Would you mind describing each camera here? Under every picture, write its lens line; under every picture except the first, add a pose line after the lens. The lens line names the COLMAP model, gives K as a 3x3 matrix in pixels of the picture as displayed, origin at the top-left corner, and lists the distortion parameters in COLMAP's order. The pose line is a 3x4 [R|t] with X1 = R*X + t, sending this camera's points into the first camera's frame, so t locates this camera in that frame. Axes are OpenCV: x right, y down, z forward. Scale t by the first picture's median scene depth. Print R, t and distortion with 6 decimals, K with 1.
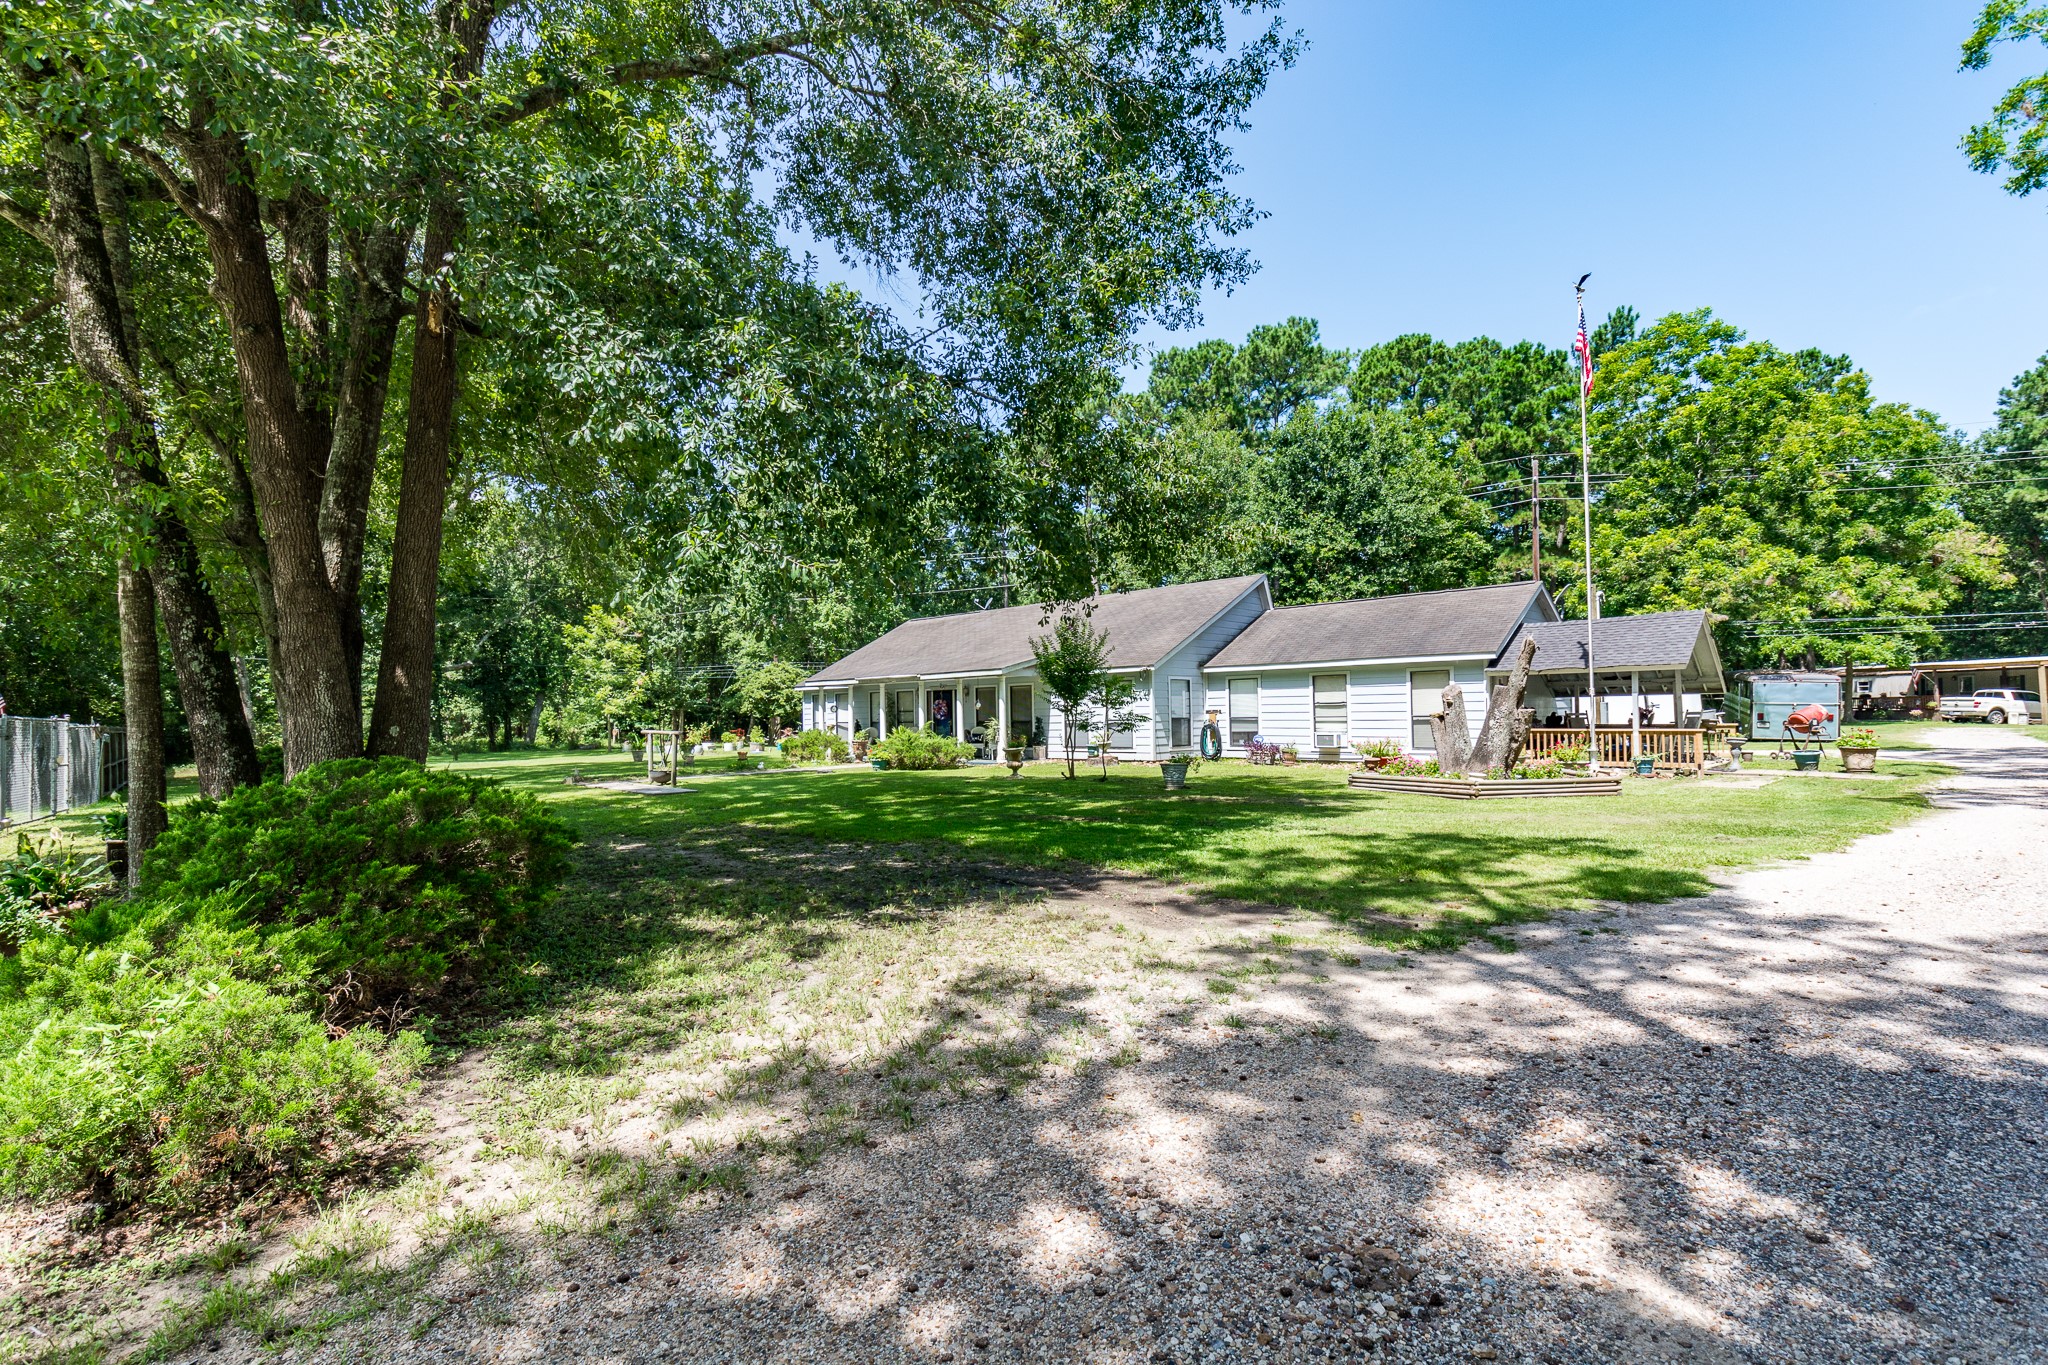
lens RADIAL K [[890.0, 0, 1020.0], [0, 890.0, 687.3], [0, 0, 1]] dist [-0.002646, -0.000234]
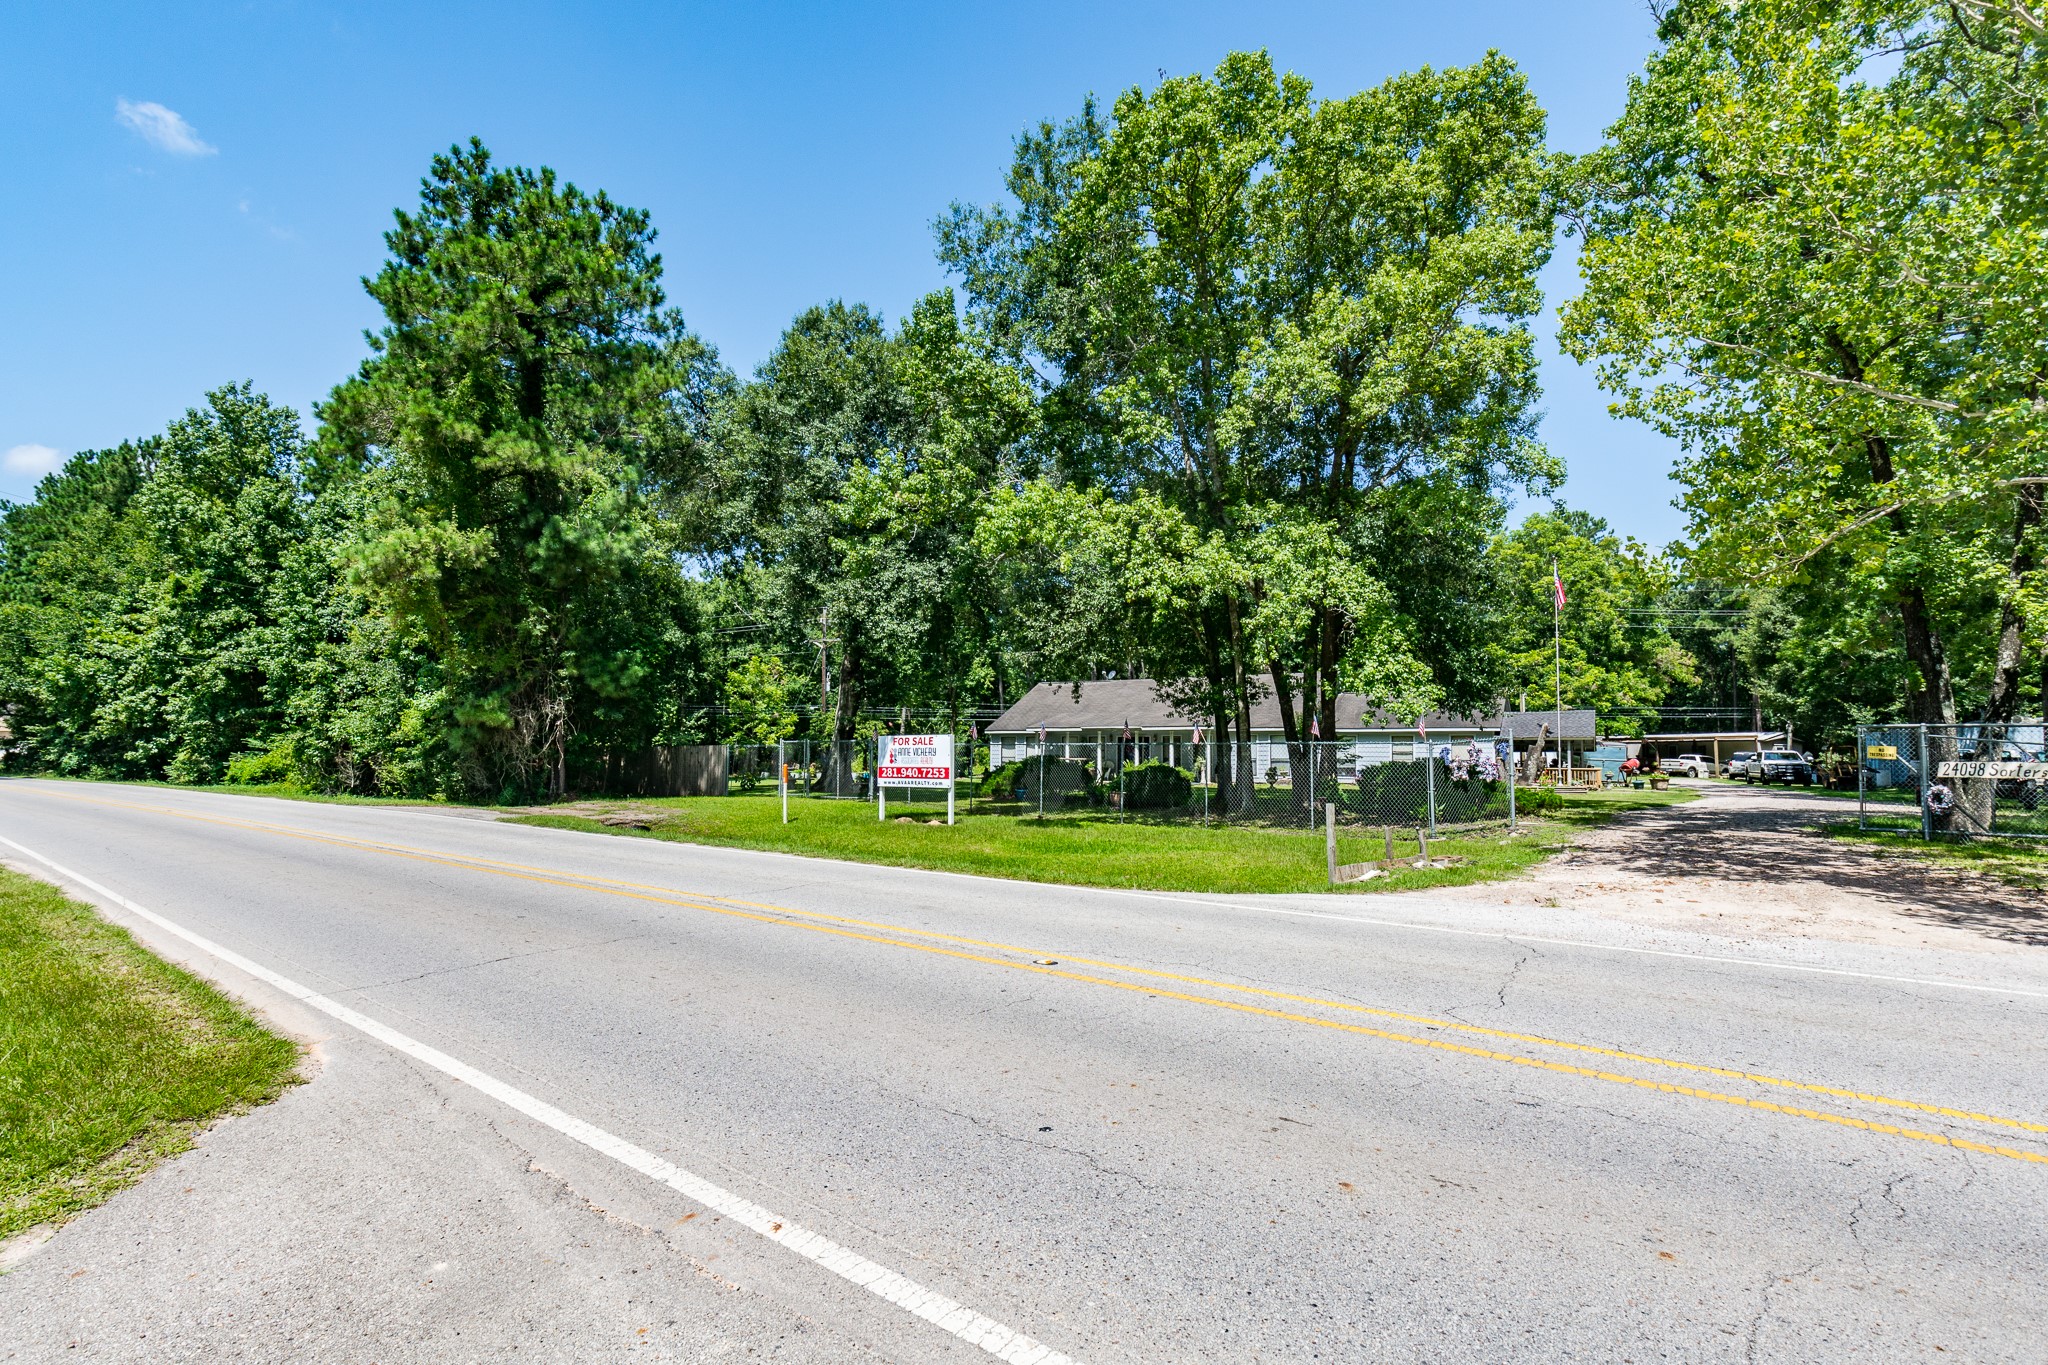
lens RADIAL K [[938.6, 0, 1020.0], [0, 938.6, 699.6], [0, 0, 1]] dist [-0.000189, 0.000220]
pose [[0.973387, 0.037498, 0.226080, -0.584875], [-0.029768, 0.998853, -0.037506, 0.004877], [-0.227227, 0.029778, 0.973386, -0.463006]]
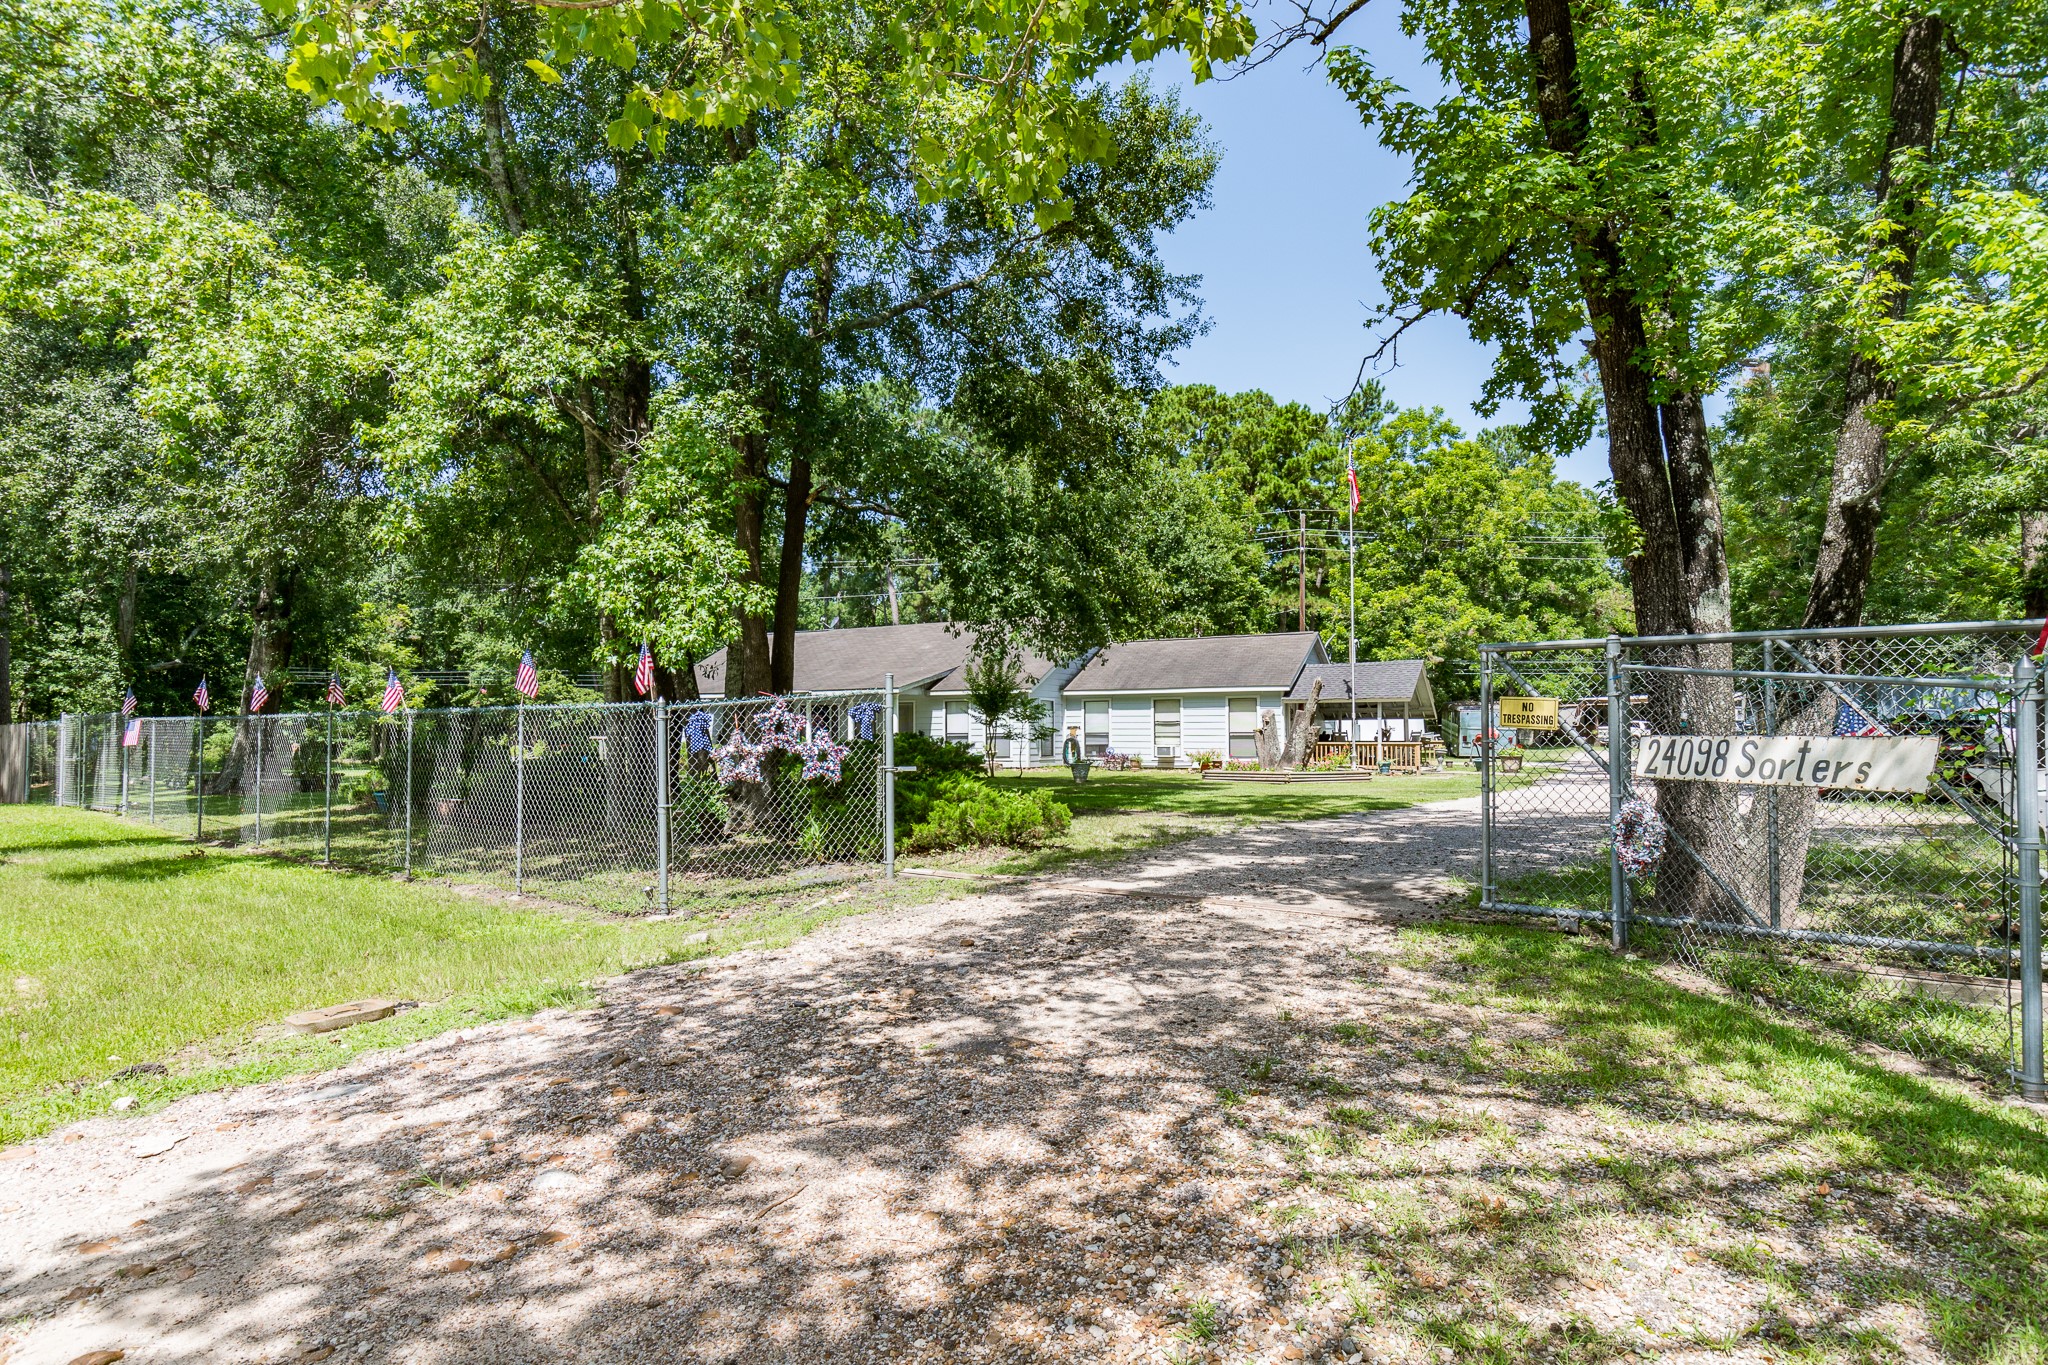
lens RADIAL K [[1039.1, 0, 980.1], [0, 1039.1, 691.1], [0, 0, 1]] dist [-0.005524, -0.000936]
pose [[0.970570, 0.022614, 0.239756, -0.188011], [-0.019499, 0.999692, -0.015359, 0.001391], [-0.240029, 0.010232, 0.970712, -0.263771]]
